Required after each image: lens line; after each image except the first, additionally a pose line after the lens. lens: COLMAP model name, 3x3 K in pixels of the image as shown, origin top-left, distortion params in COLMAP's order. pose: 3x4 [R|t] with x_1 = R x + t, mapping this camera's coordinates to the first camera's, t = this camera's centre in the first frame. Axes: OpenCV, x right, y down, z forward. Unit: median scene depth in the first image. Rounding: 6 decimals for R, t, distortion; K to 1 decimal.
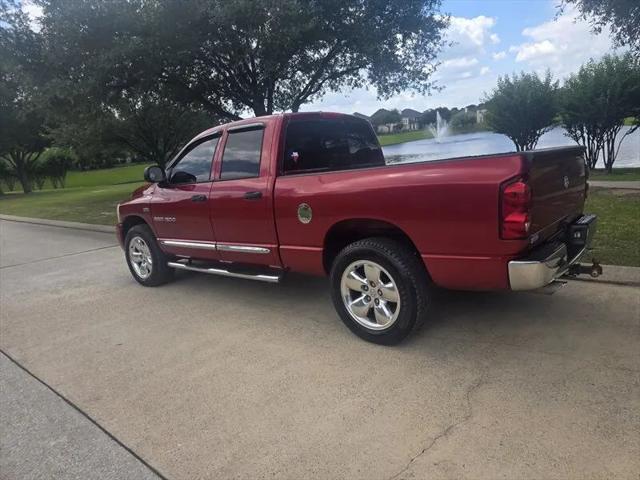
lens RADIAL K [[434.4, 0, 326.3], [0, 434.4, 230.0], [0, 0, 1]] dist [0.057038, -0.054127]
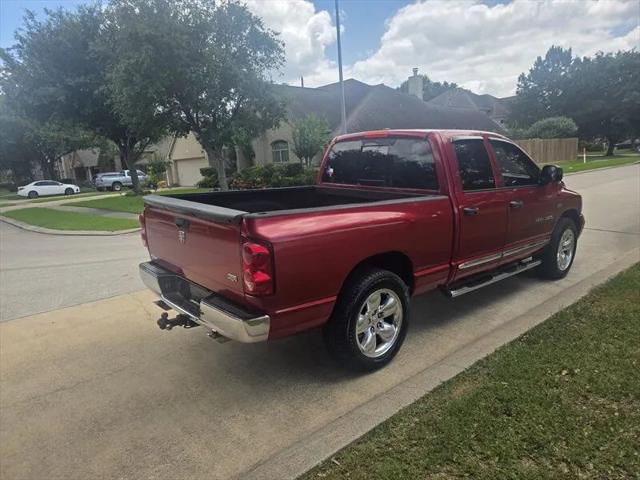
lens RADIAL K [[434.4, 0, 317.0], [0, 434.4, 240.8], [0, 0, 1]] dist [0.057038, -0.054127]
pose [[-0.163275, 0.287785, -0.943674, 0.895916], [-0.118410, 0.943879, 0.308335, -0.277746], [0.979449, 0.162084, -0.120036, 0.875794]]
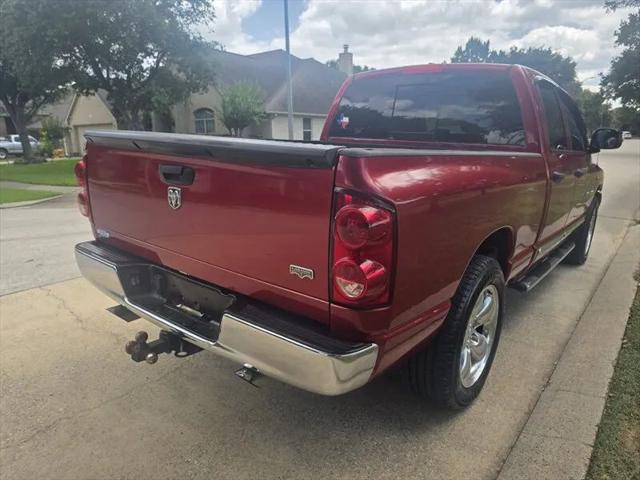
lens RADIAL K [[434.4, 0, 318.4], [0, 434.4, 243.9], [0, 0, 1]] dist [0.057038, -0.054127]
pose [[0.019470, 0.332093, -0.943046, 0.679361], [-0.191158, 0.927060, 0.322518, -0.166534], [0.981366, 0.173991, 0.081532, 0.701225]]
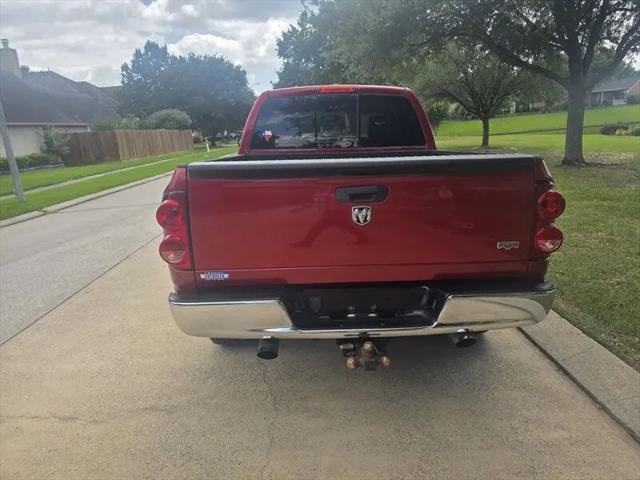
lens RADIAL K [[434.4, 0, 327.1], [0, 434.4, 236.7], [0, 0, 1]] dist [0.057038, -0.054127]
pose [[0.664134, 0.236305, -0.709285, 0.589897], [-0.146260, 0.971468, 0.186704, -0.114806], [0.733167, -0.020256, 0.679747, 0.326089]]
